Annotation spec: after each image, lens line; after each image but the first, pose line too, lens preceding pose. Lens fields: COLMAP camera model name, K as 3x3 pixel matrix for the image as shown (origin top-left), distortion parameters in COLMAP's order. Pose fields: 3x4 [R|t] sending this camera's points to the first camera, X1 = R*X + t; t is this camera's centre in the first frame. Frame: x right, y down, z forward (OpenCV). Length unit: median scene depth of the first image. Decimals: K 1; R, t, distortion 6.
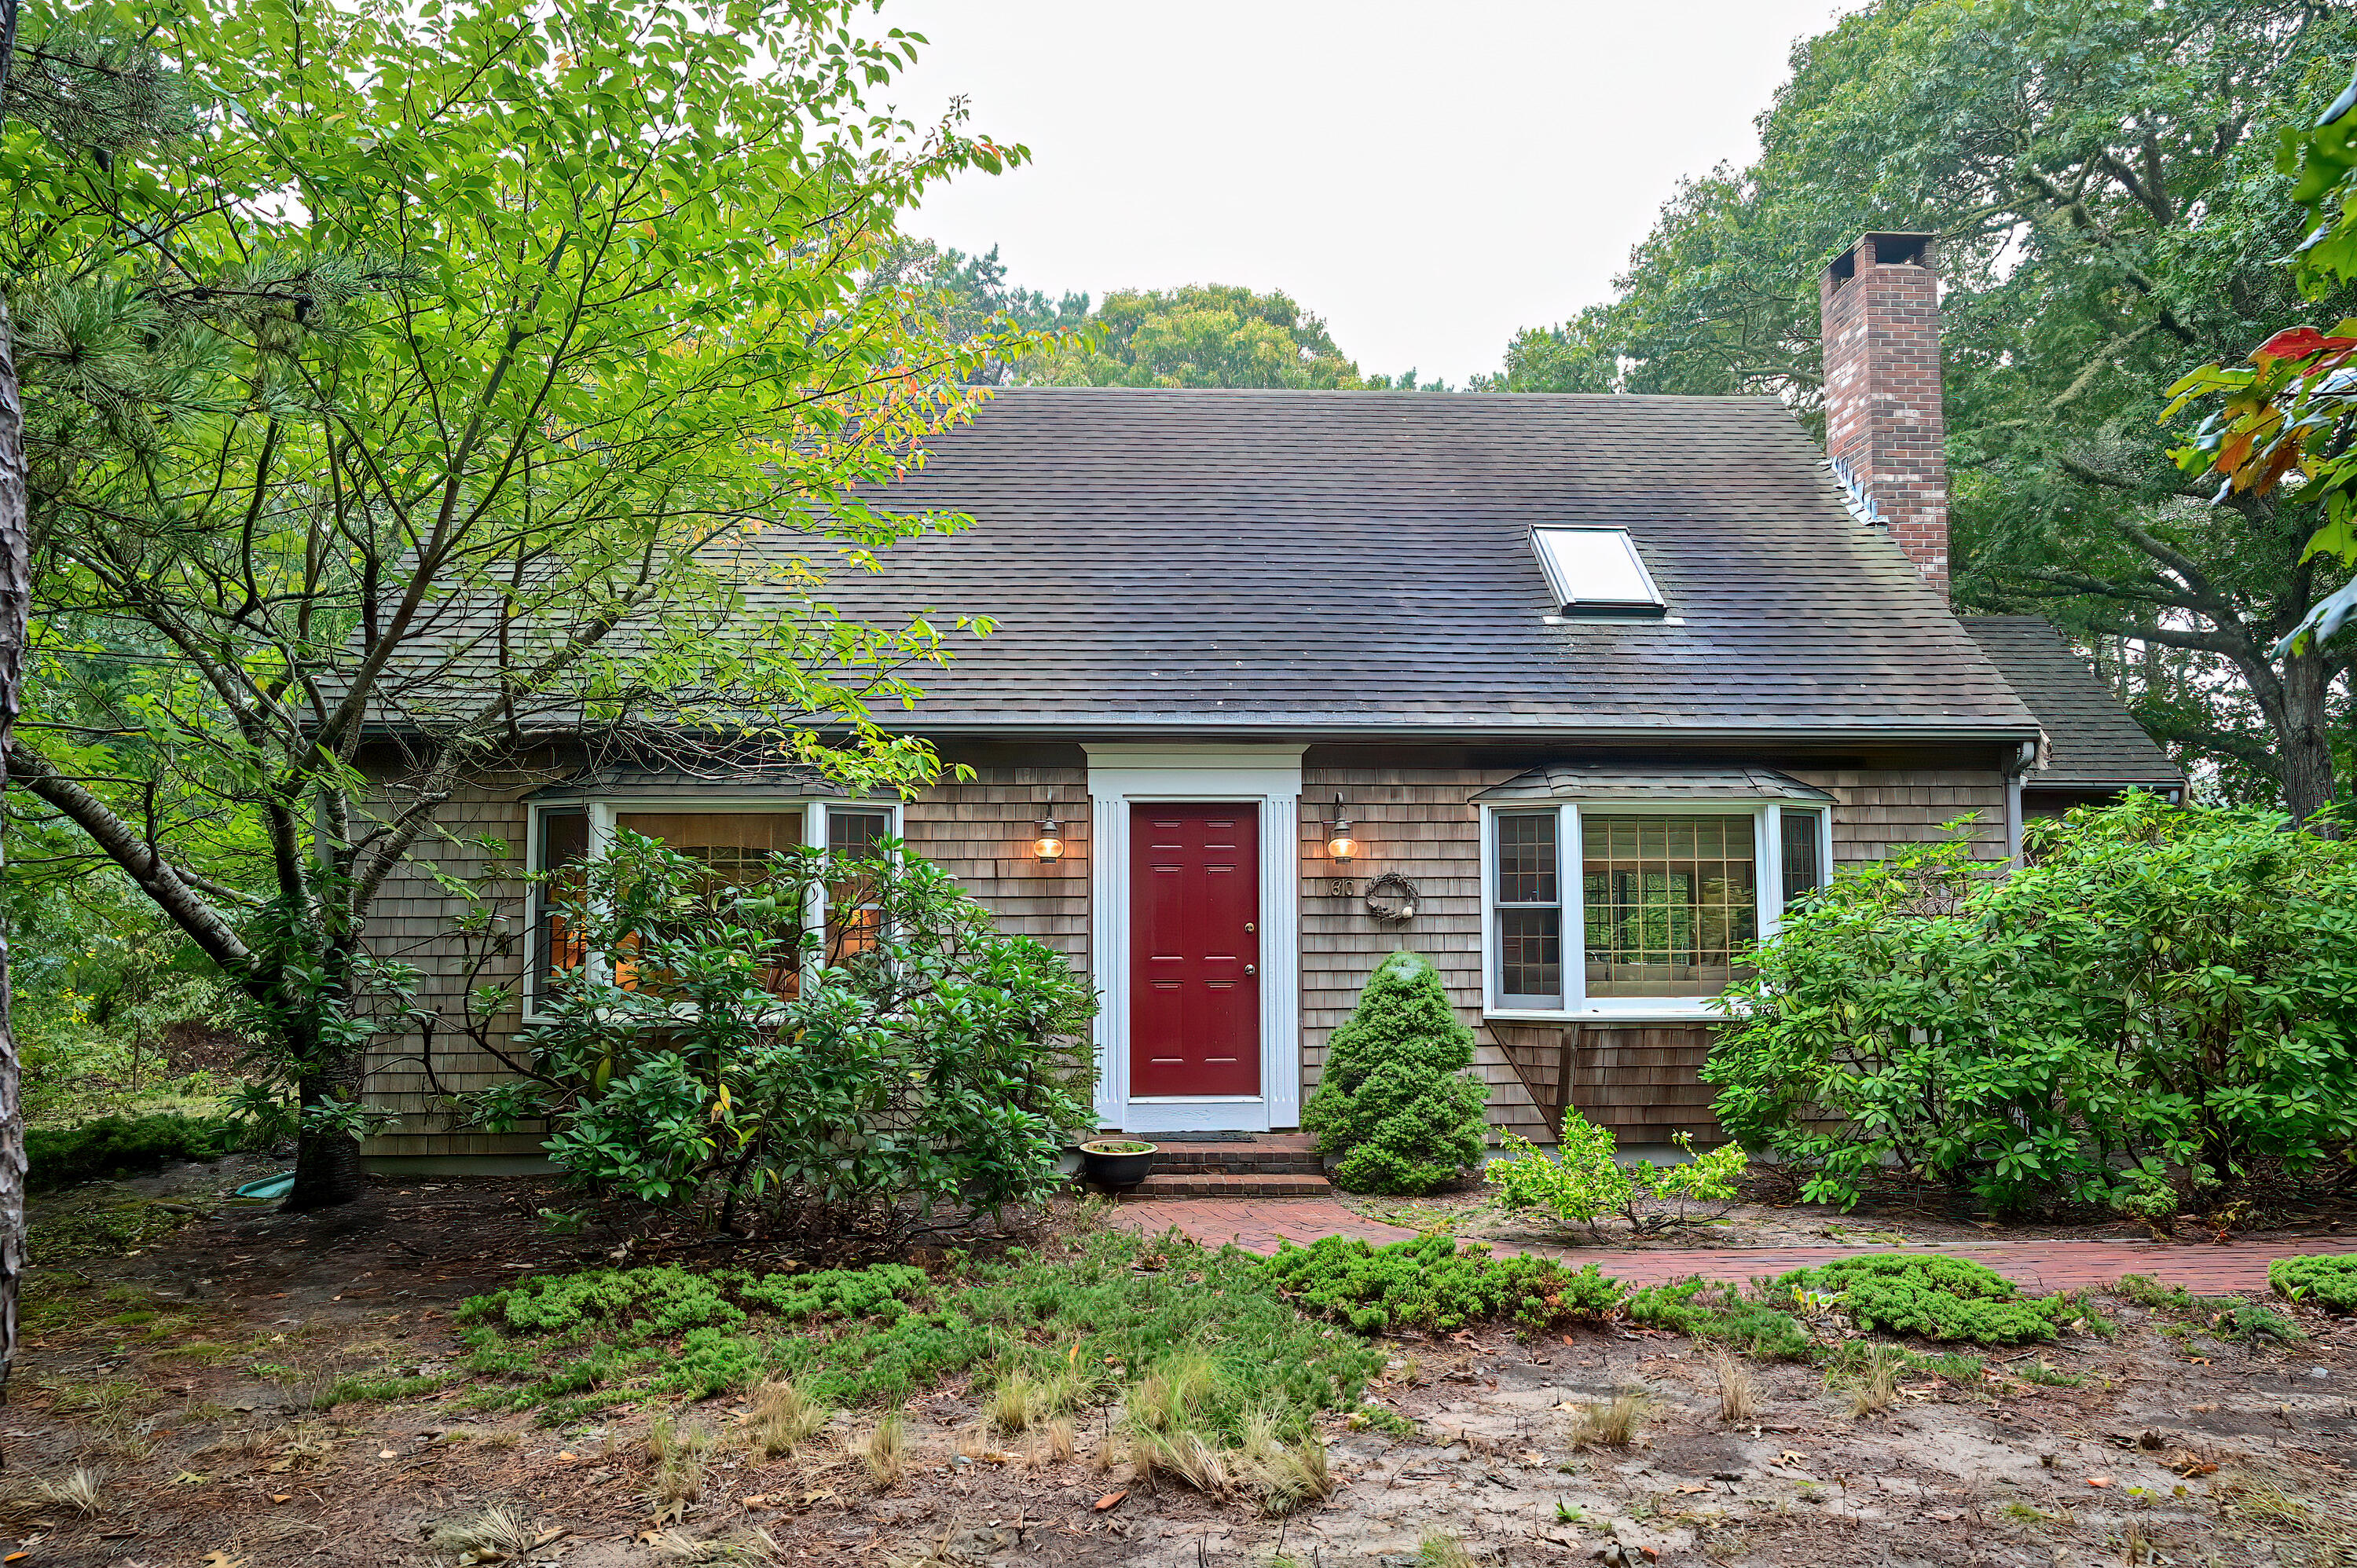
lens RADIAL K [[1632.1, 0, 1170.3], [0, 1632.1, 790.0], [0, 0, 1]] dist [-0.002688, 0.001475]
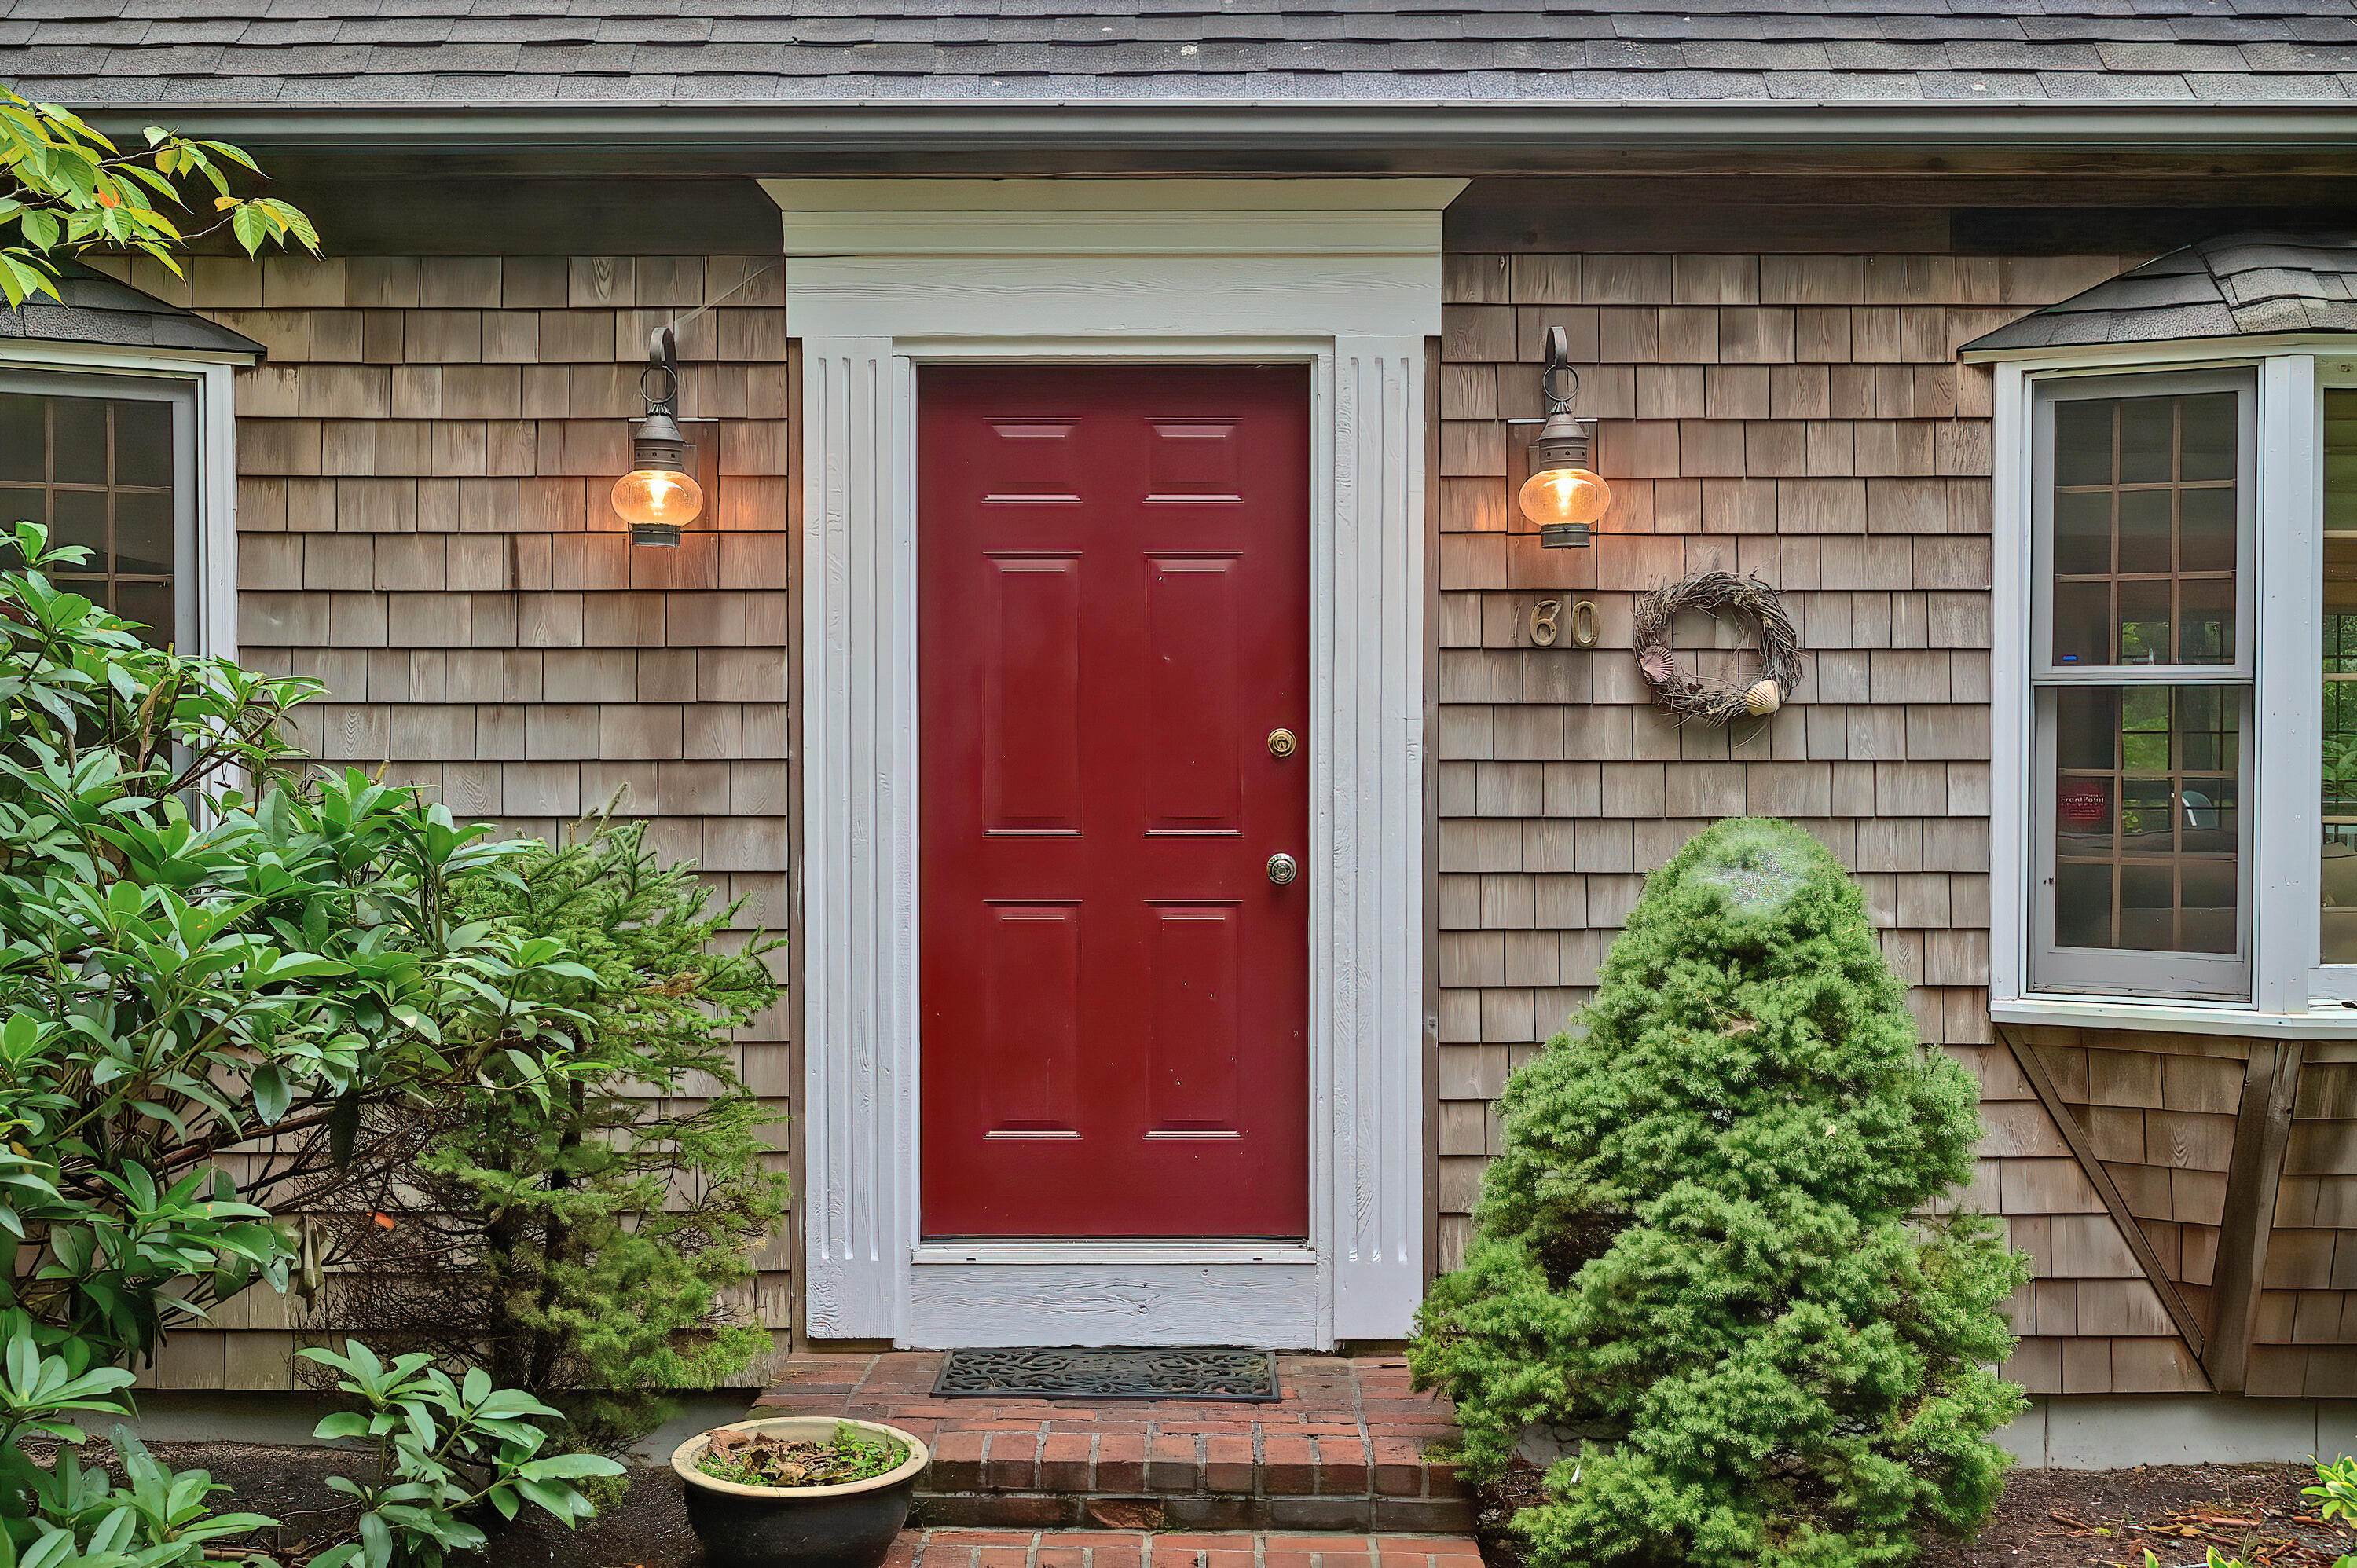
lens RADIAL K [[2784.7, 0, 1178.0], [0, 2784.7, 779.0], [0, 0, 1]] dist [-0.000085, 0.000000]
pose [[0.998113, 0.004164, -0.061259, 0.063519], [0.002026, 0.994921, 0.100639, 0.035422], [0.061367, -0.100573, 0.993035, 0.444400]]
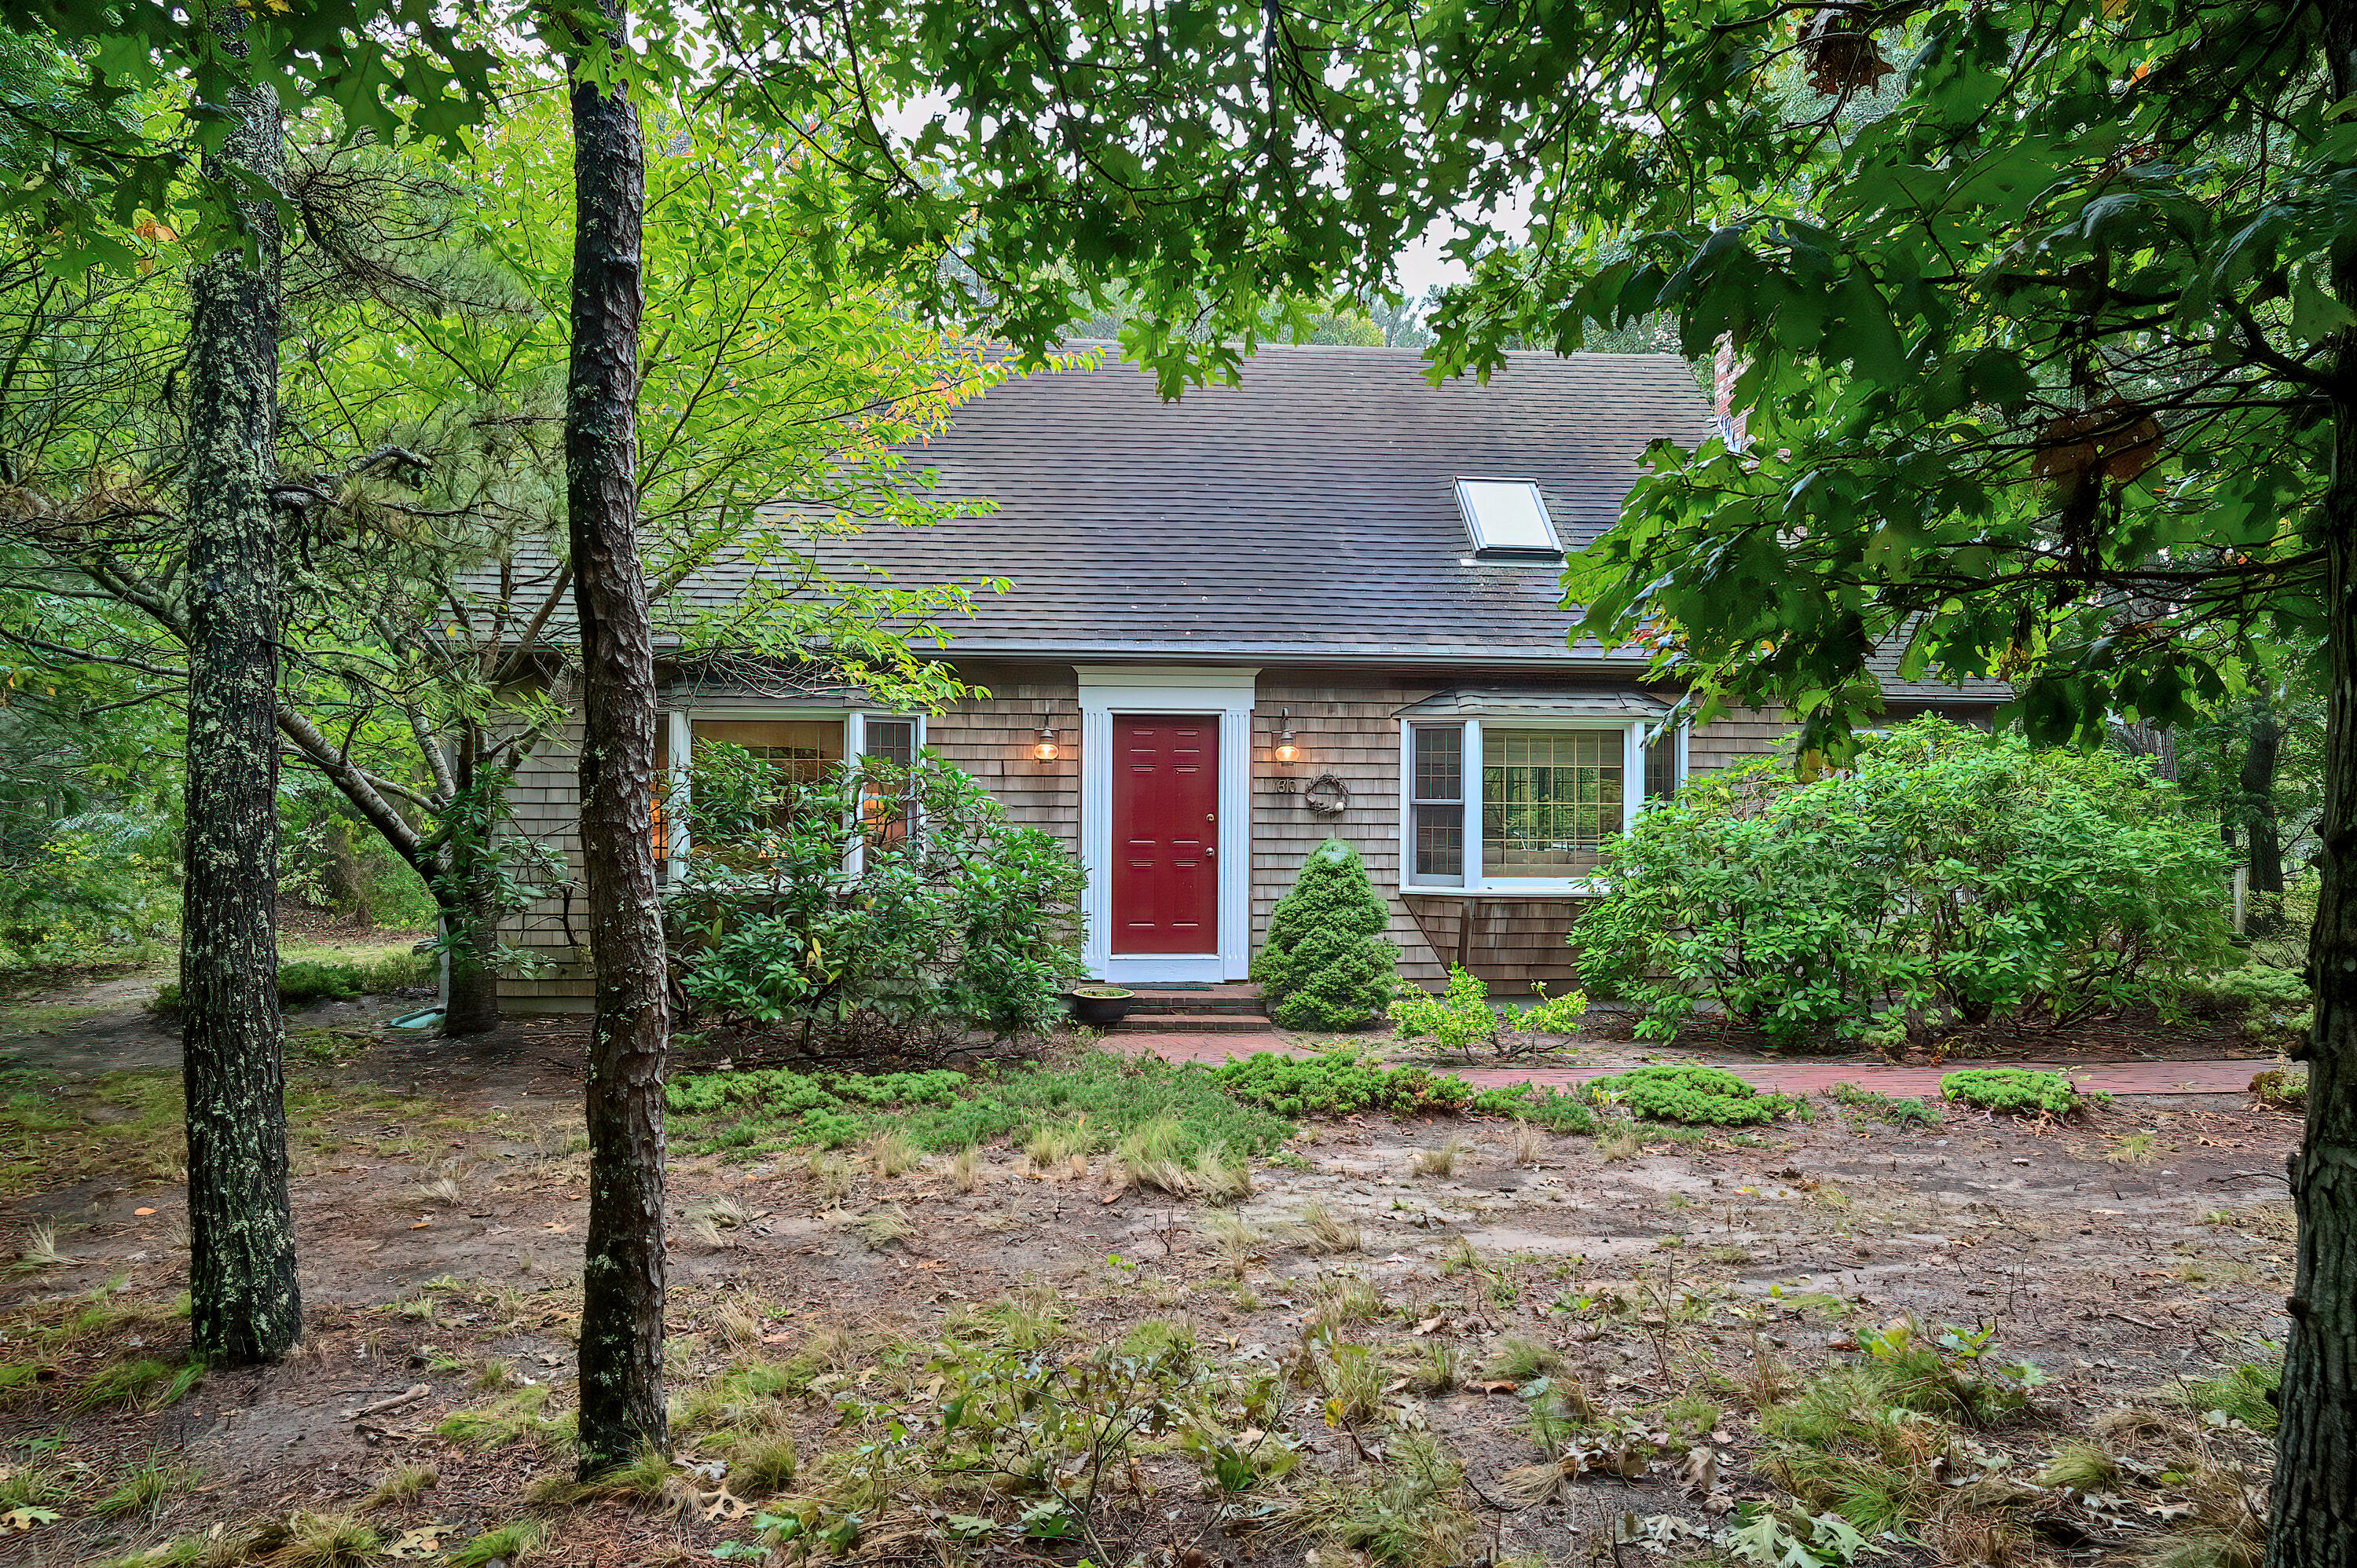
lens RADIAL K [[1632.1, 0, 1175.1], [0, 1632.1, 780.2], [0, 0, 1]] dist [-0.002688, 0.001475]
pose [[0.999666, 0.010382, 0.023687, -0.007000], [-0.012090, 0.997250, 0.073118, -0.033123], [-0.022863, -0.073380, 0.997042, -0.217753]]
